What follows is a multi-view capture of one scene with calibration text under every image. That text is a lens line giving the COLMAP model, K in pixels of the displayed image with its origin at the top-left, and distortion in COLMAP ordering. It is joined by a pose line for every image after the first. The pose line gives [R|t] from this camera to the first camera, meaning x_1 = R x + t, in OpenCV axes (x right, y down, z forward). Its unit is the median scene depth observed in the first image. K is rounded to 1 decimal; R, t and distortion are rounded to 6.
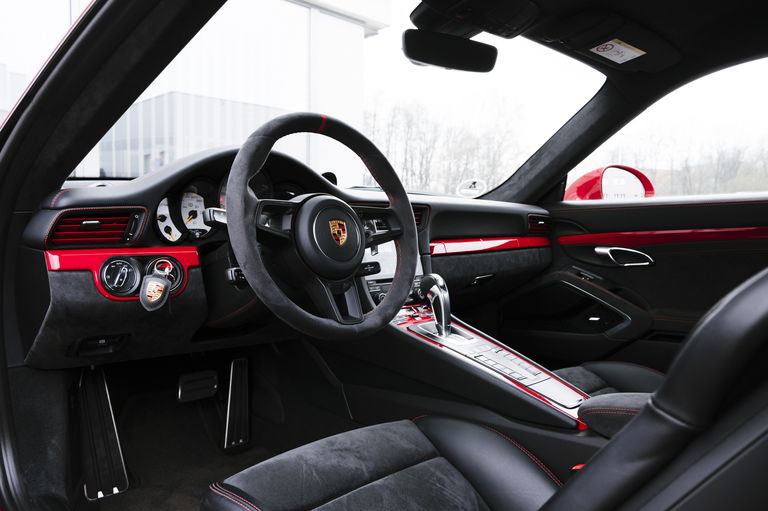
lens RADIAL K [[610.8, 0, 380.9], [0, 610.8, 257.5], [0, 0, 1]] dist [-0.006785, 0.016960]
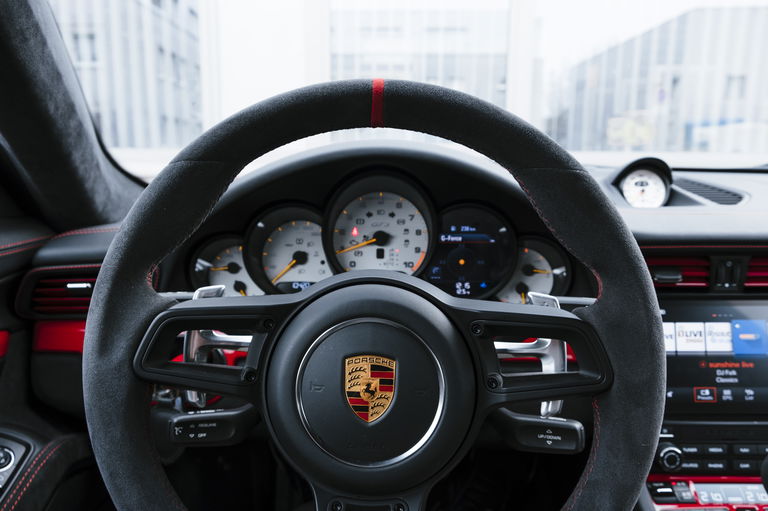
lens RADIAL K [[610.8, 0, 377.3], [0, 610.8, 259.6], [0, 0, 1]] dist [-0.006785, 0.016960]
pose [[0.697315, 0.125498, -0.705693, 0.194533], [-0.041846, 0.990001, 0.134709, -0.167712], [0.715542, -0.064404, 0.695594, 0.683759]]
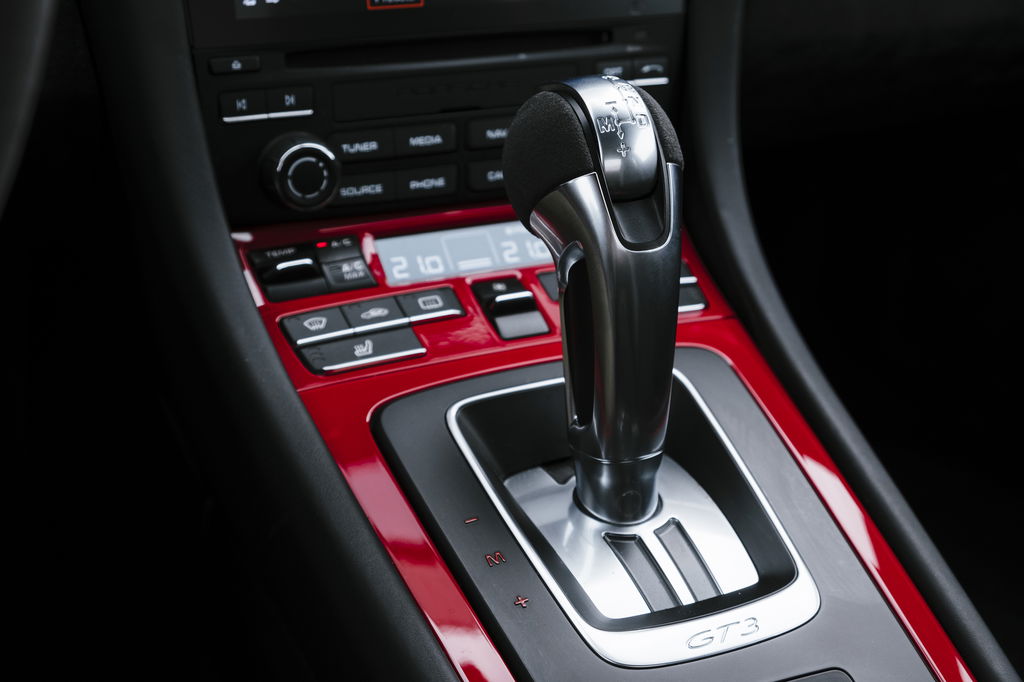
lens RADIAL K [[1435.6, 0, 513.7], [0, 1435.6, 350.5], [0, 0, 1]] dist [0.047273, 0.000000]
pose [[0.942067, 0.207169, -0.263799, 0.206050], [-0.084948, 0.908183, 0.409862, -0.062944], [0.324488, -0.363708, 0.873169, 0.858492]]
